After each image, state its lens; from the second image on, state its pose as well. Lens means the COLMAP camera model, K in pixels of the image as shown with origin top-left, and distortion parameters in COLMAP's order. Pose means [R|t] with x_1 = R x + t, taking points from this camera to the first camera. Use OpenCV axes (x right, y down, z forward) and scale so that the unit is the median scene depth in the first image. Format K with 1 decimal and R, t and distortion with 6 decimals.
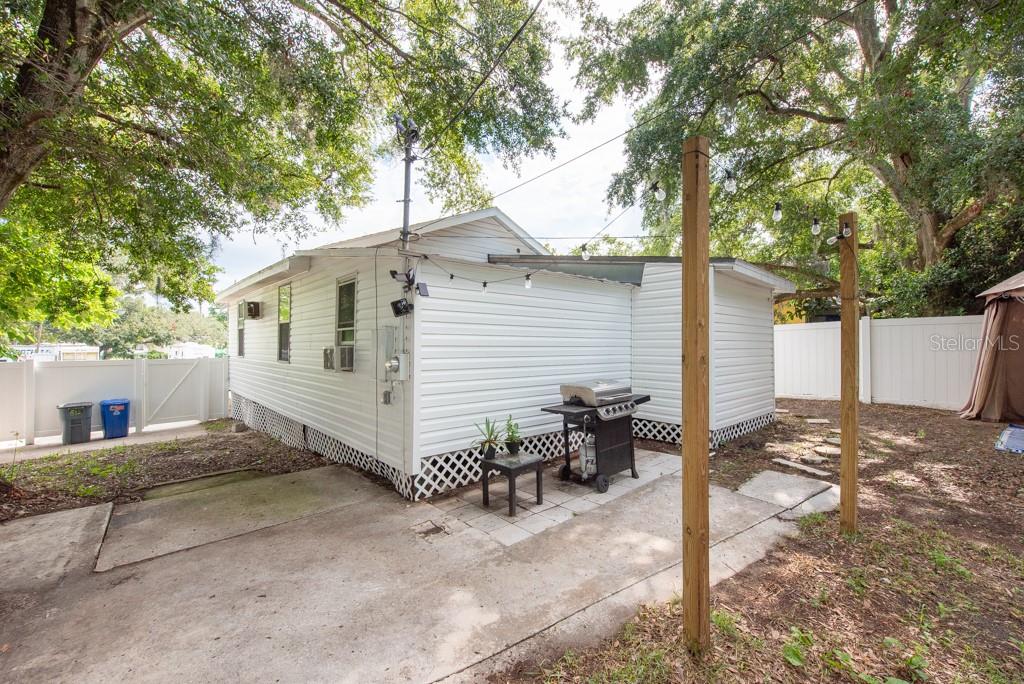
lens RADIAL K [[398.6, 0, 518.1], [0, 398.6, 342.6], [0, 0, 1]] dist [0.003063, -0.000498]
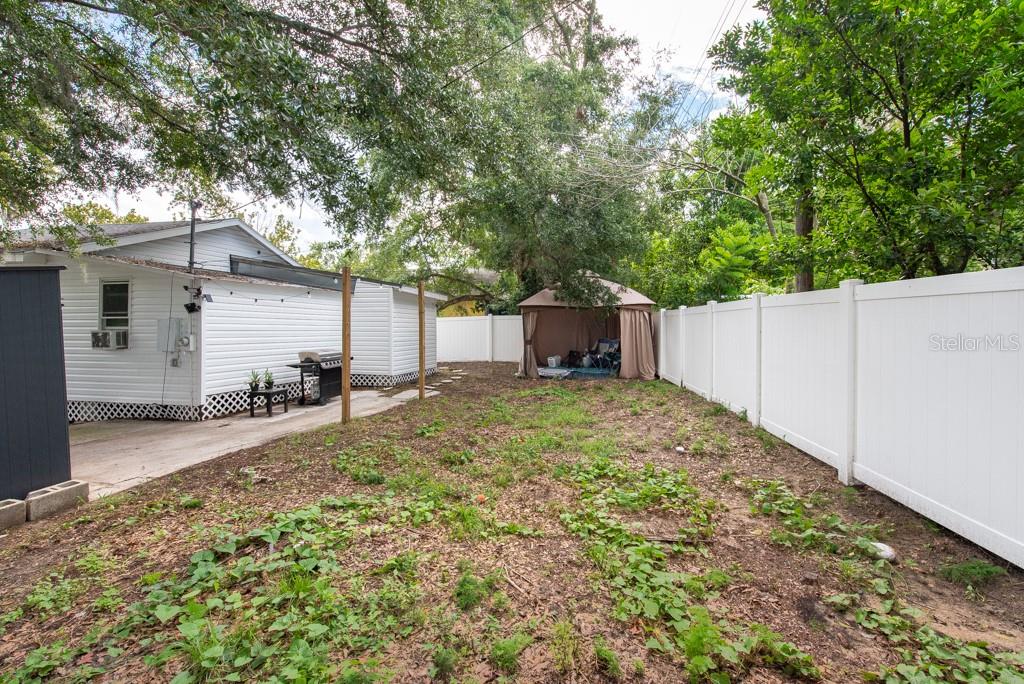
lens RADIAL K [[398.6, 0, 522.4], [0, 398.6, 328.0], [0, 0, 1]] dist [0.003063, -0.000498]
pose [[0.816266, 0.002400, 0.577672, -0.107871], [-0.002971, 0.999996, 0.000044, -0.005069], [-0.577669, -0.001752, 0.816269, -1.036859]]
